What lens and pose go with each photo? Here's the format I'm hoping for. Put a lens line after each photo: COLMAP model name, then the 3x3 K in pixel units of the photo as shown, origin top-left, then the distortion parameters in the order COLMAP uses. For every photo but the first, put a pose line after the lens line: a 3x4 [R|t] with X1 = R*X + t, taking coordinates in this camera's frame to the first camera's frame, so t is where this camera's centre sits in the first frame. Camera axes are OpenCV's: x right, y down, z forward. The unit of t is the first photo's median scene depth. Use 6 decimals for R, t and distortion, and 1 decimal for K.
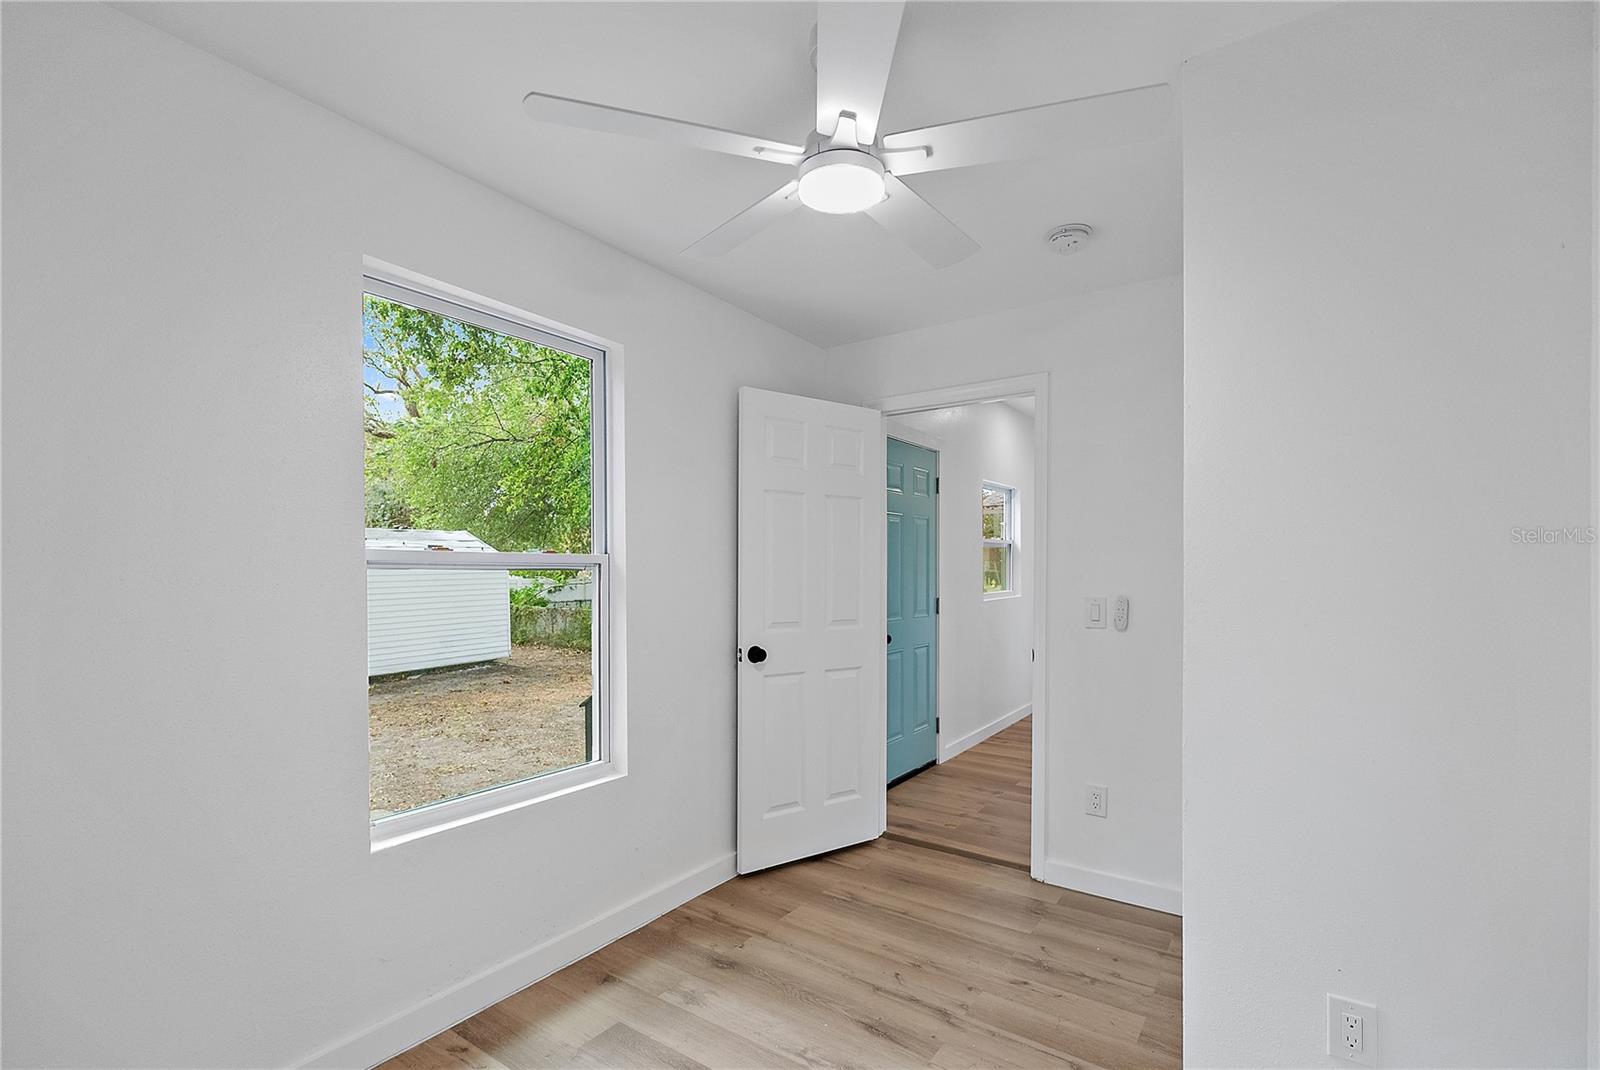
lens RADIAL K [[710.5, 0, 784.6], [0, 710.5, 572.8], [0, 0, 1]] dist [-0.005218, 0.003060]
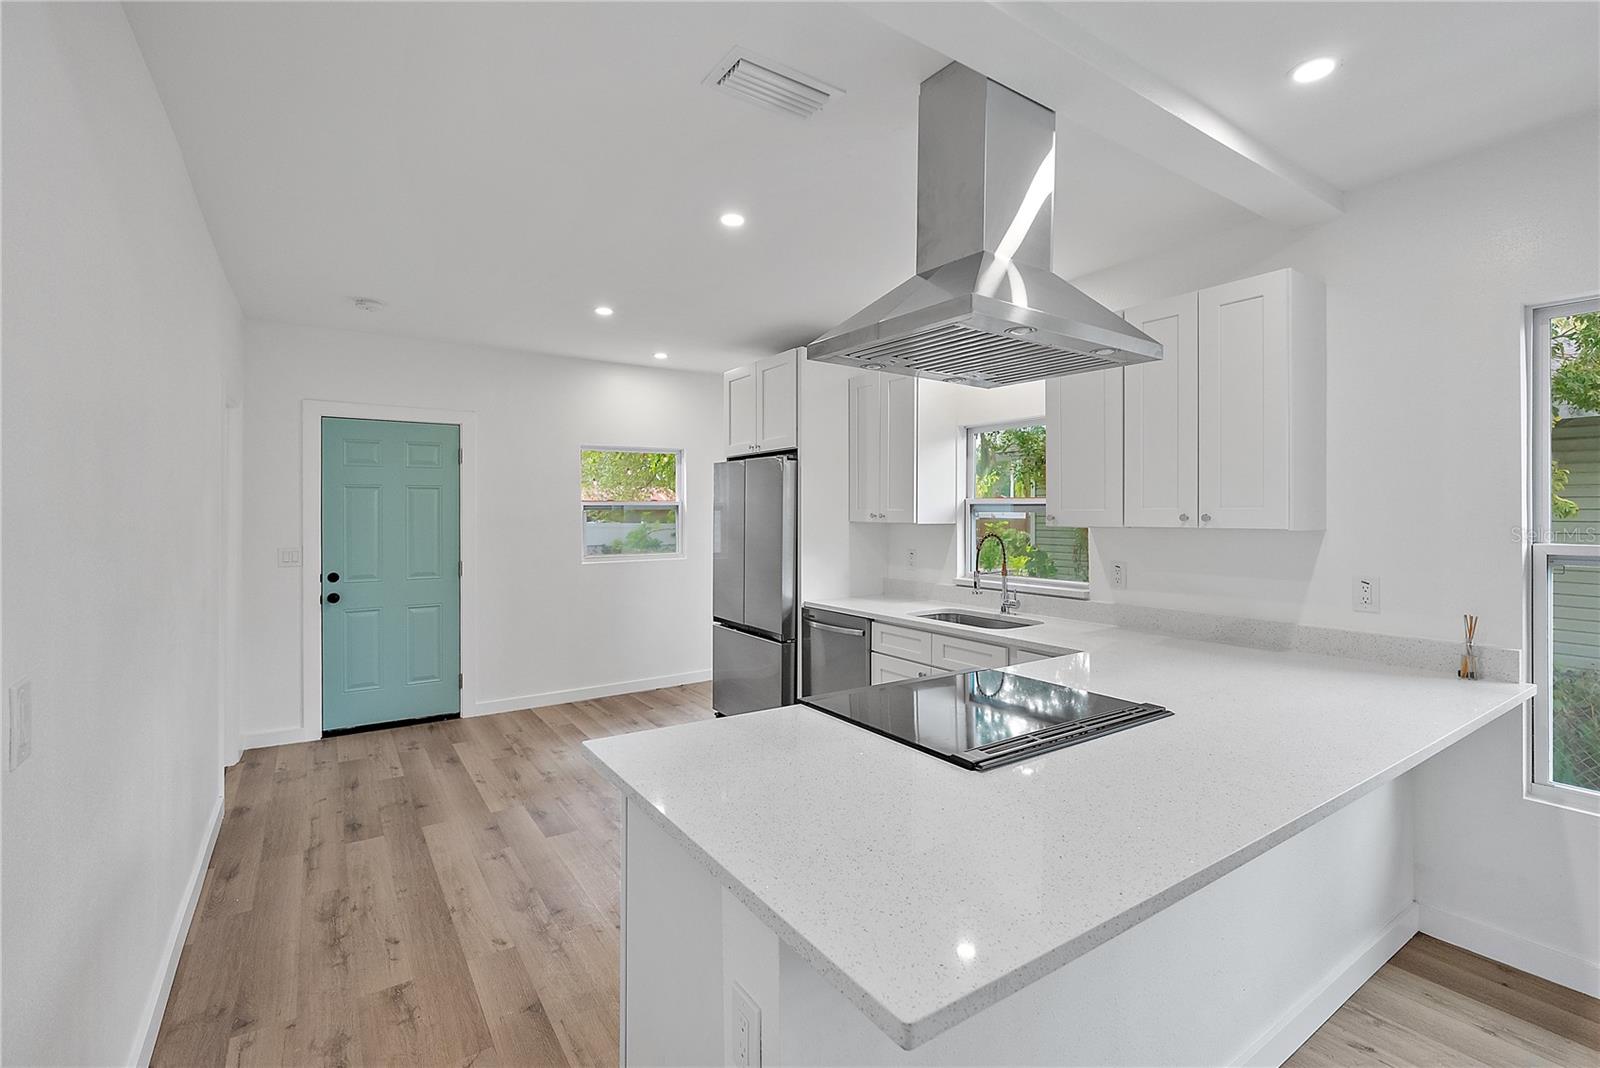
lens RADIAL K [[710.5, 0, 799.4], [0, 710.5, 540.8], [0, 0, 1]] dist [-0.005218, 0.003060]
pose [[0.934205, 0.016510, -0.356354, 1.926994], [-0.004442, 0.999389, 0.034658, -0.059952], [0.356709, -0.030795, 0.933708, 0.368104]]
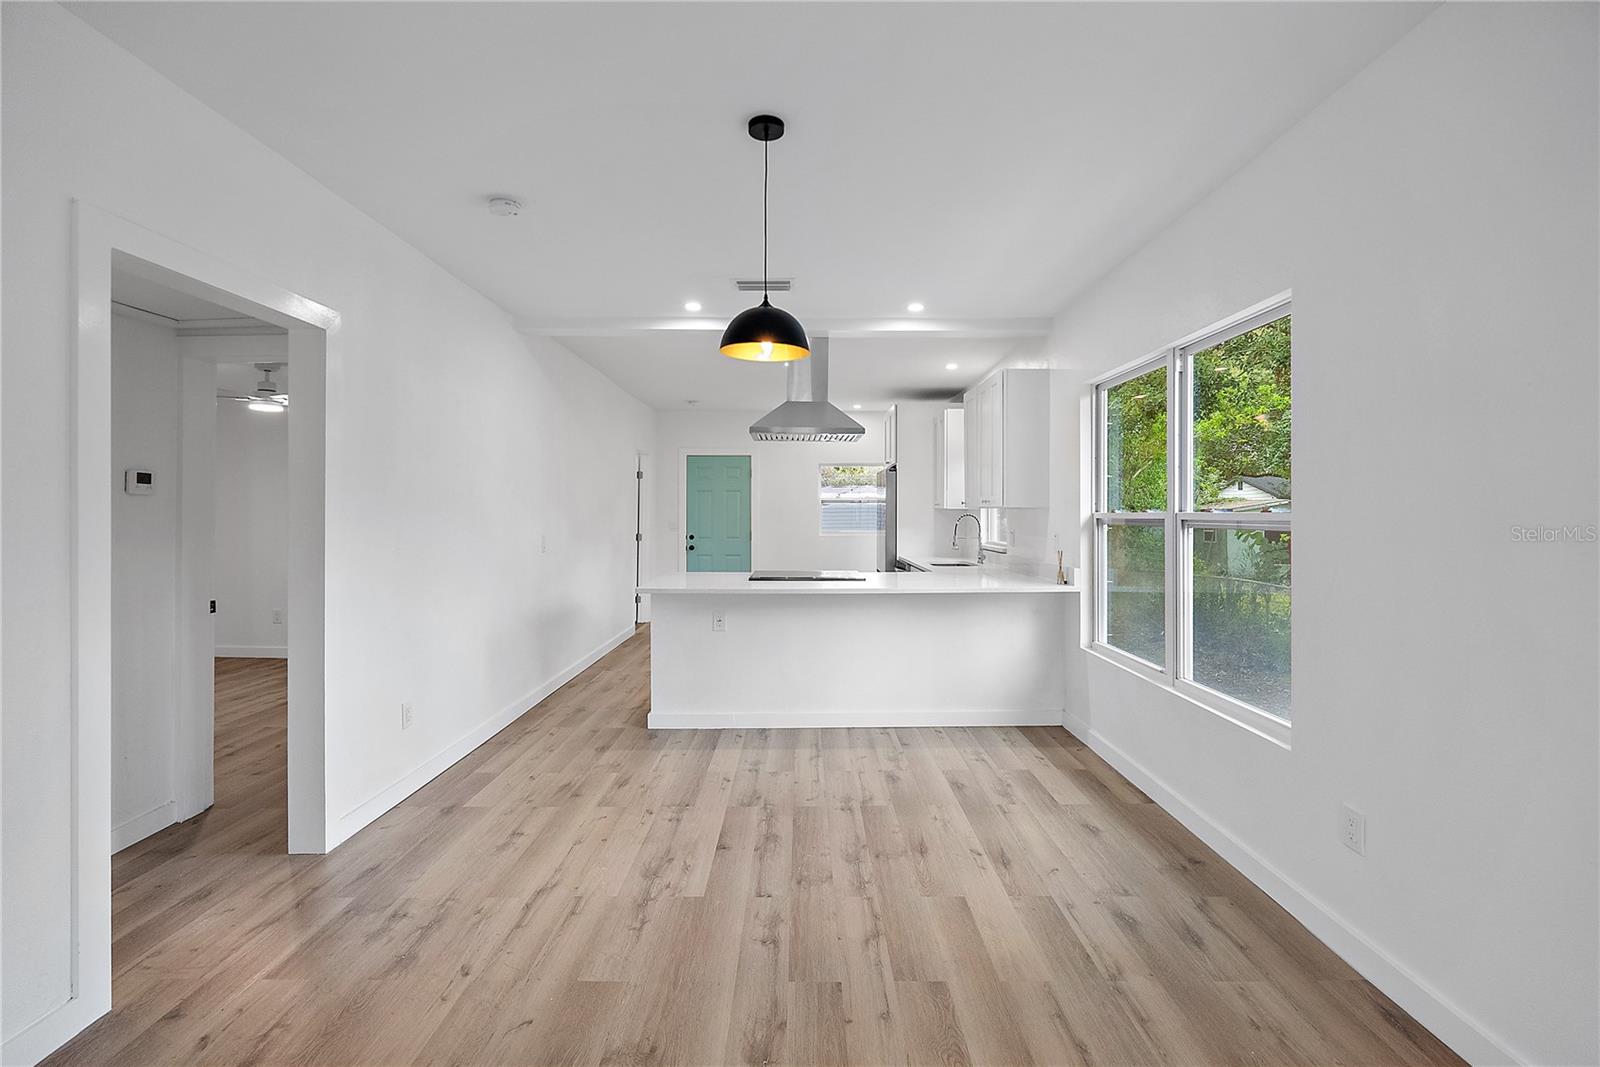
lens RADIAL K [[710.5, 0, 784.0], [0, 710.5, 522.3], [0, 0, 1]] dist [-0.005218, 0.003060]
pose [[0.555608, 0.013785, -0.831330, 3.301727], [-0.008878, 0.999904, 0.010647, -0.017176], [0.831397, 0.001465, 0.555677, 0.062382]]
